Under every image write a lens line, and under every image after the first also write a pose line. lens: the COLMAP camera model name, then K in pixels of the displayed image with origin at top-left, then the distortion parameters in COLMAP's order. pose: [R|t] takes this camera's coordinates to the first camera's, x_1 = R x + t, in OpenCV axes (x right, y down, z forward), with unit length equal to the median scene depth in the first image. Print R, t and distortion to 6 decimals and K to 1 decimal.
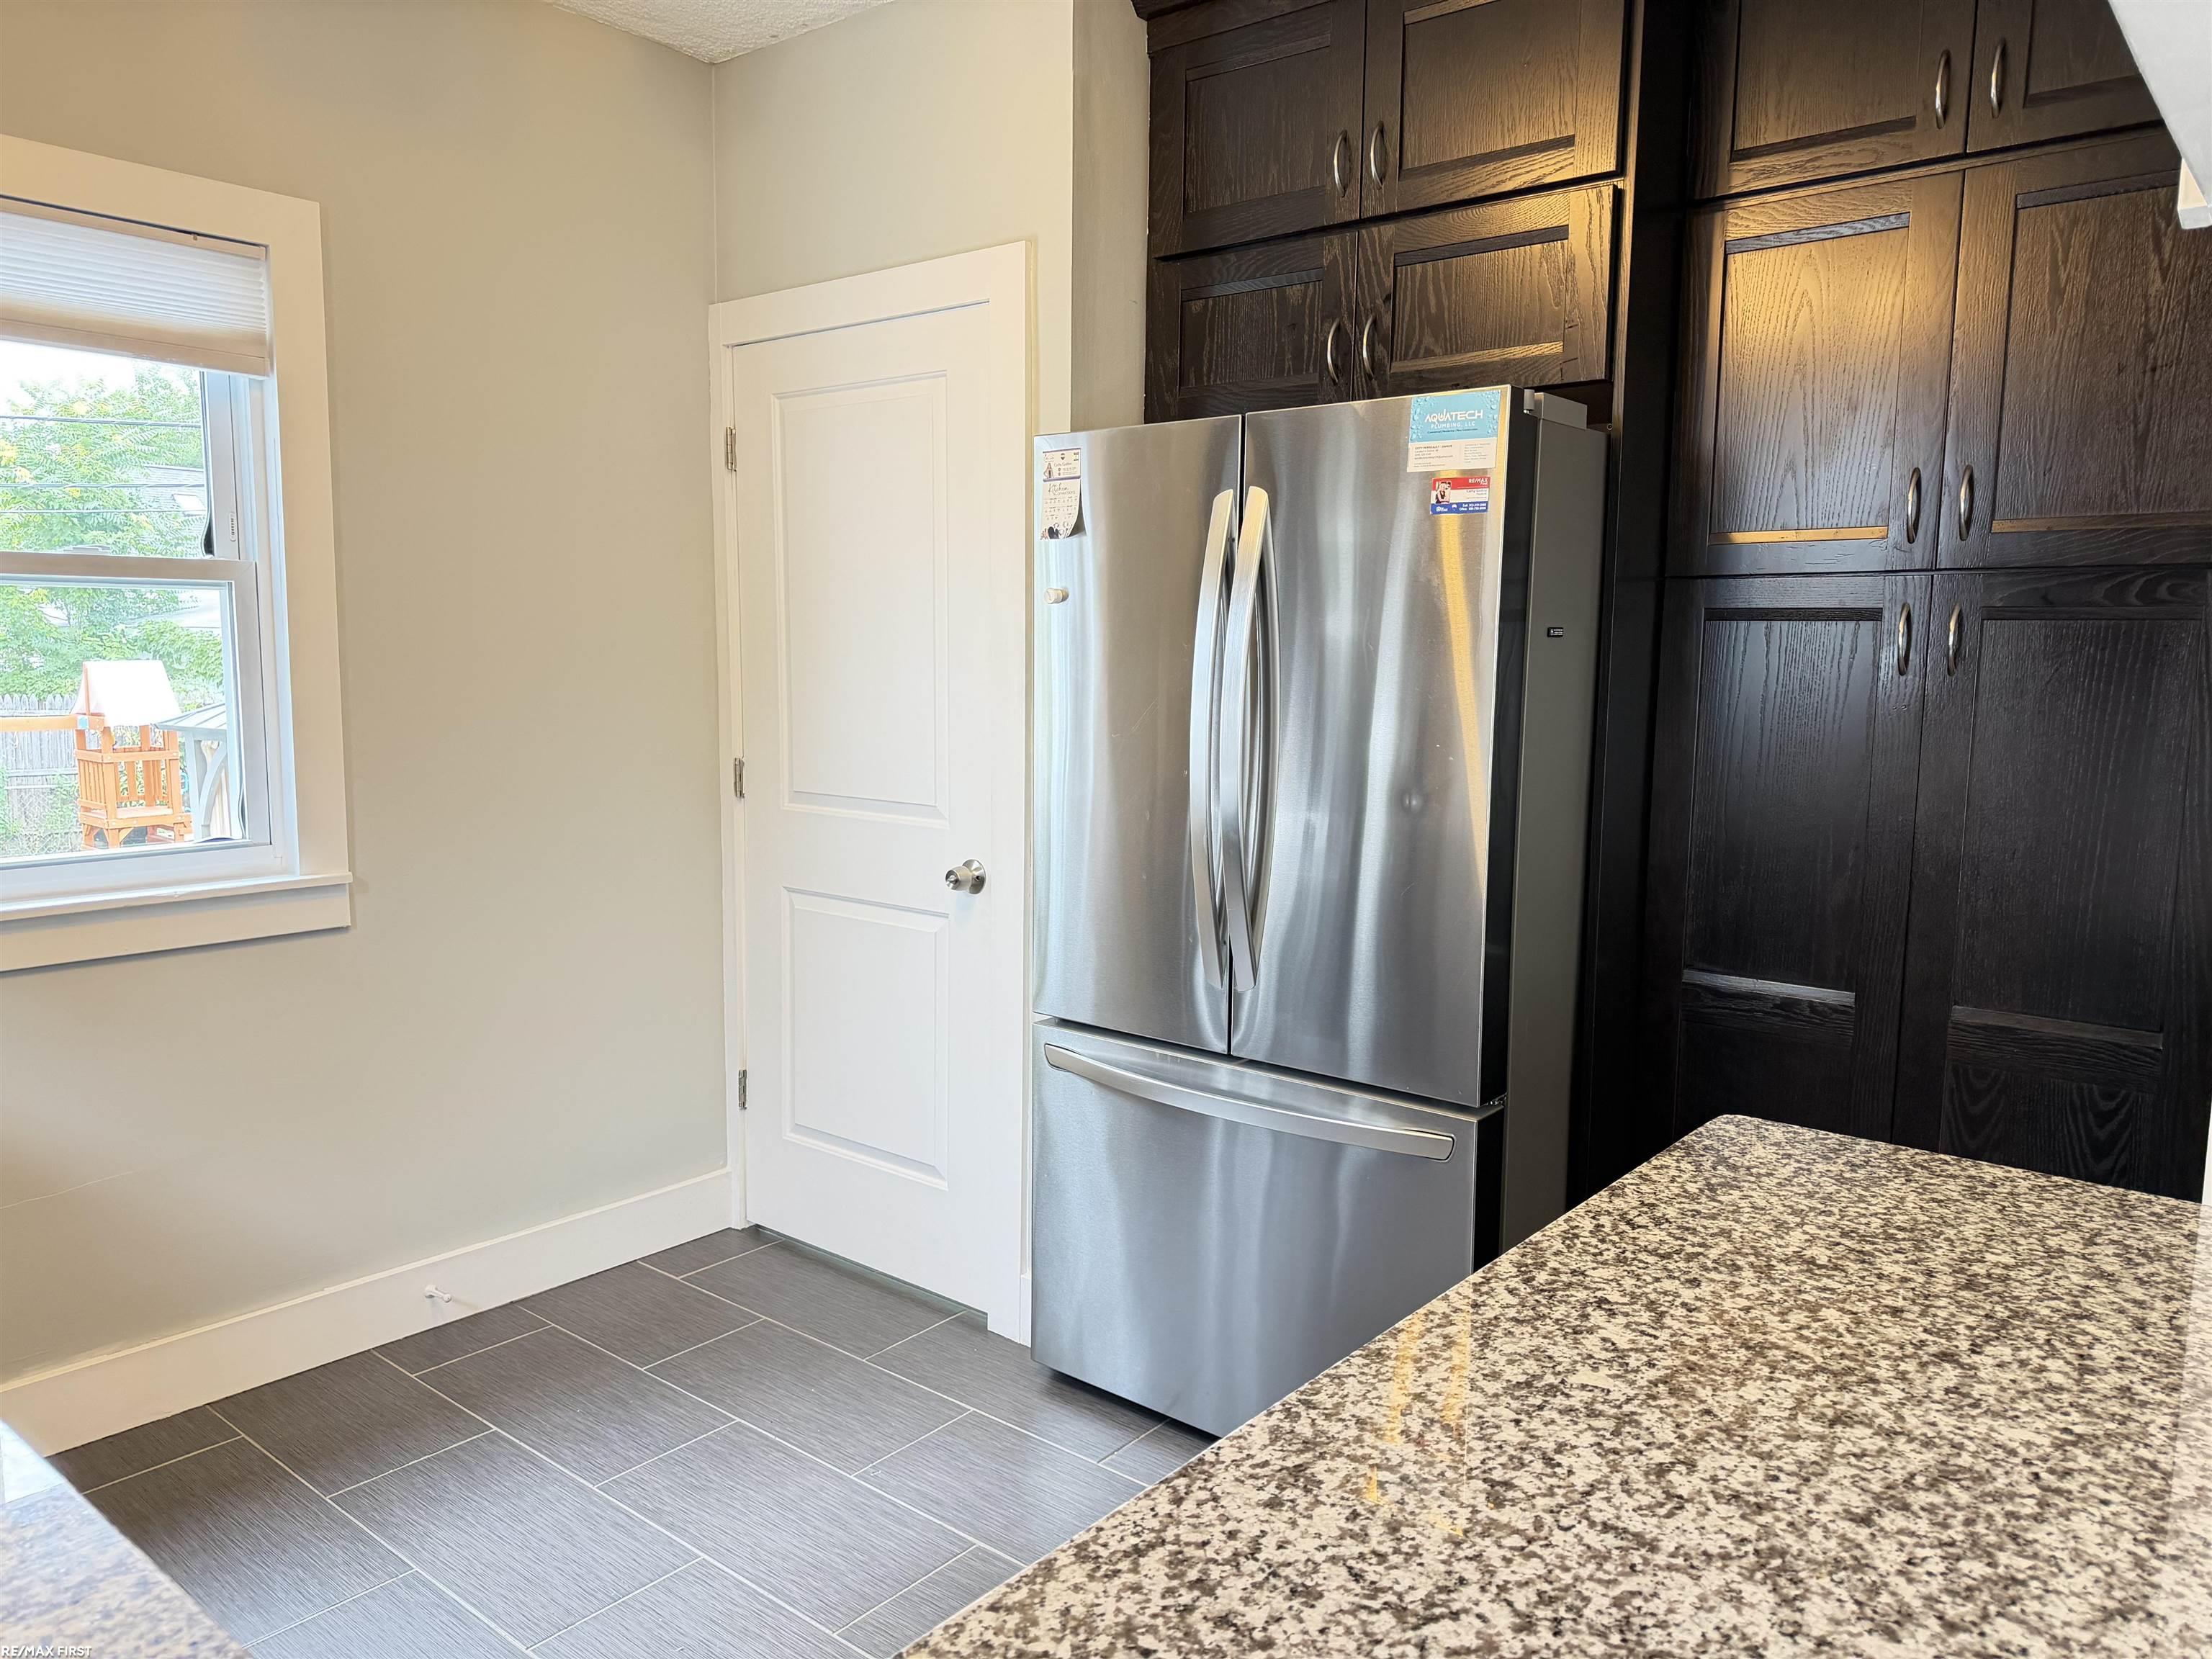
lens RADIAL K [[1551.0, 0, 1121.3], [0, 1551.0, 849.5], [0, 0, 1]] dist [0.034758, -0.038749]
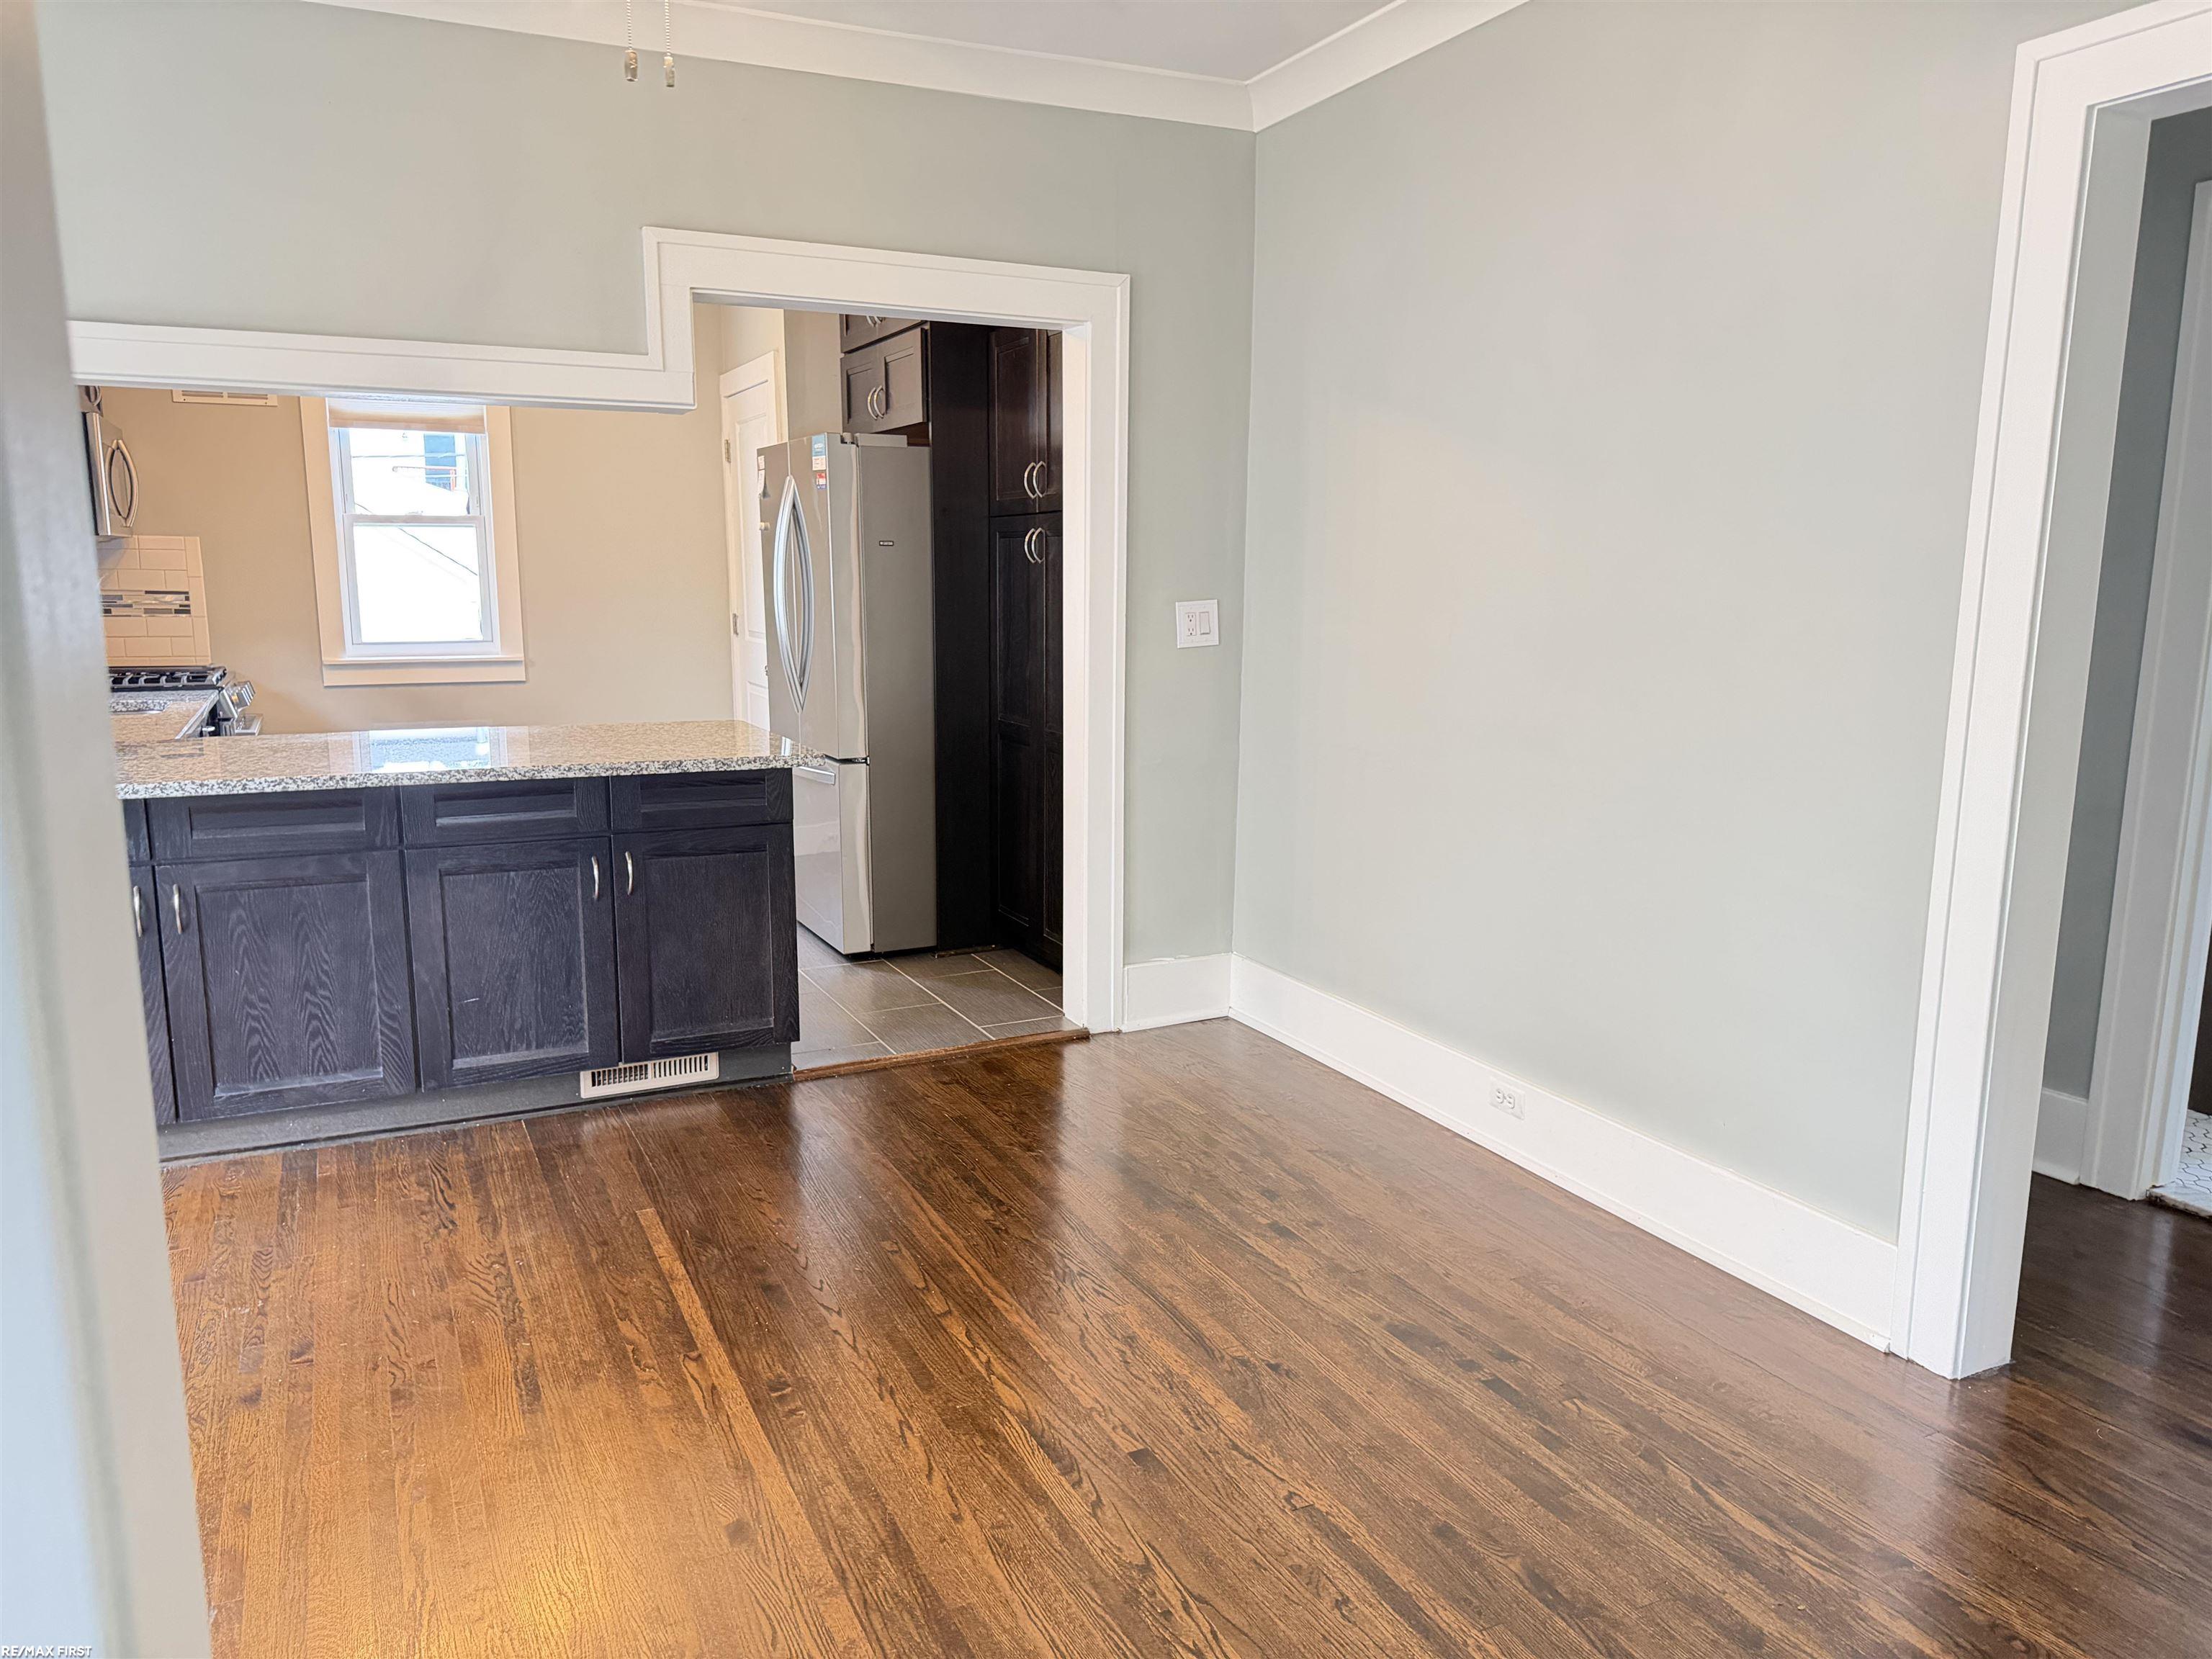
lens RADIAL K [[1551.0, 0, 1101.7], [0, 1551.0, 837.7], [0, 0, 1]] dist [0.034758, -0.038749]
pose [[0.912399, 0.068974, -0.403449, 1.253393], [-0.050918, 0.997169, 0.055326, 0.115960], [0.406123, -0.029936, 0.913328, -0.749628]]
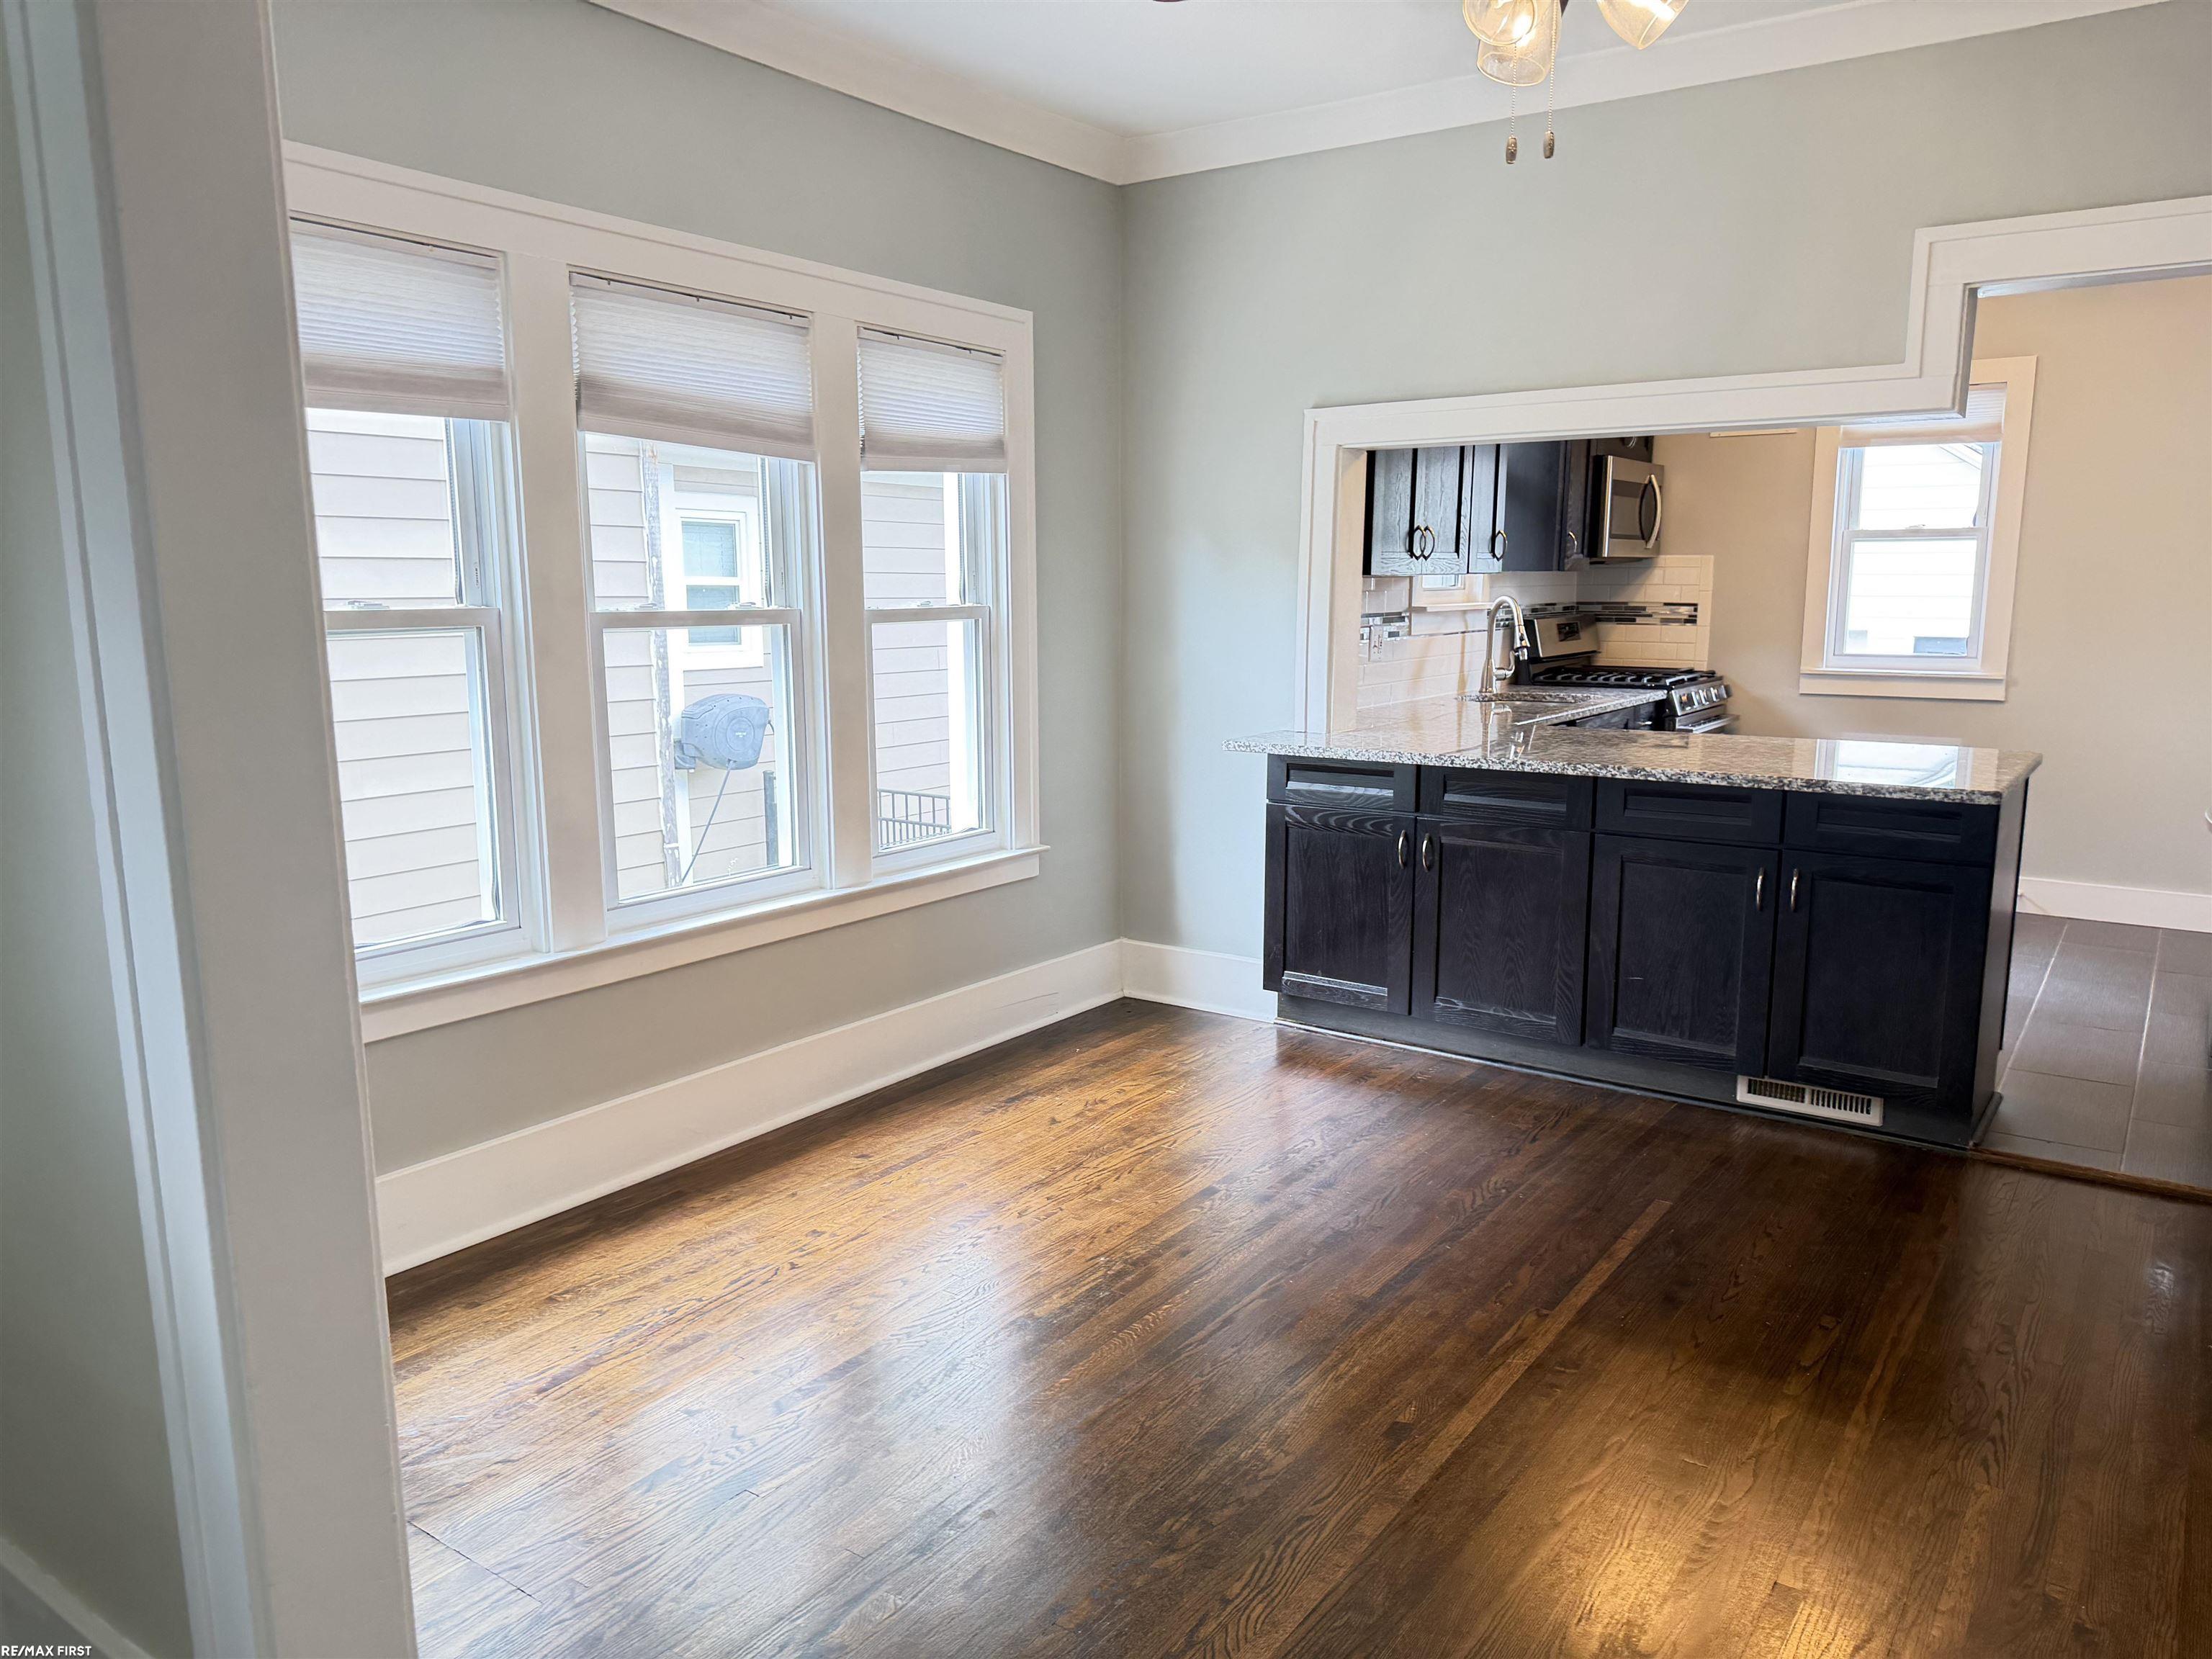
lens RADIAL K [[1551.0, 0, 1097.4], [0, 1551.0, 842.6], [0, 0, 1]] dist [0.034758, -0.038749]
pose [[0.072035, 0.162985, -0.983995, 1.622289], [-0.121198, 0.980678, 0.153563, 0.066570], [0.990011, 0.108196, 0.090397, -0.395947]]
